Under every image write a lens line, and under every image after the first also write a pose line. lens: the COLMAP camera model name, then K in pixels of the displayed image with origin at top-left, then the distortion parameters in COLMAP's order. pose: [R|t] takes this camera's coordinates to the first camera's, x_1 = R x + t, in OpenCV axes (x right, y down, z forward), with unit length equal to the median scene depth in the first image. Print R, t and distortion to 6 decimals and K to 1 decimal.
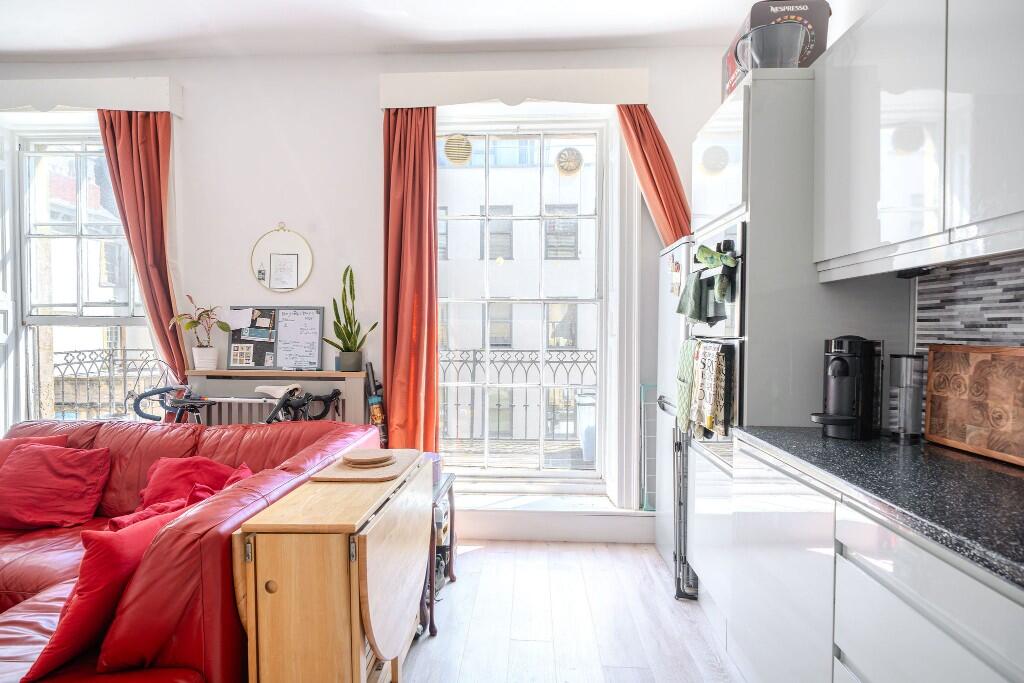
lens RADIAL K [[529.0, 0, 510.1], [0, 529.0, 337.8], [0, 0, 1]] dist [0.012943, -0.000141]
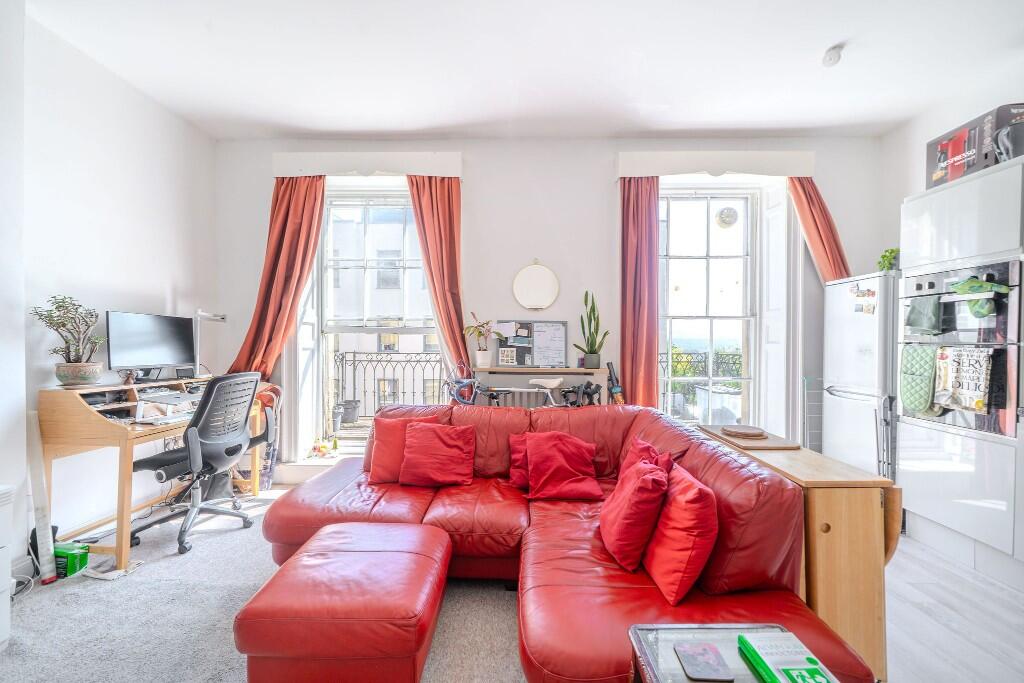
lens RADIAL K [[382.1, 0, 513.7], [0, 382.1, 341.1], [0, 0, 1]] dist [0.004365, 0.000219]
pose [[0.999194, 0.001689, 0.040103, -0.549872], [-0.001306, 0.999953, -0.009596, 0.002672], [-0.040117, 0.009536, 0.999149, 0.025734]]
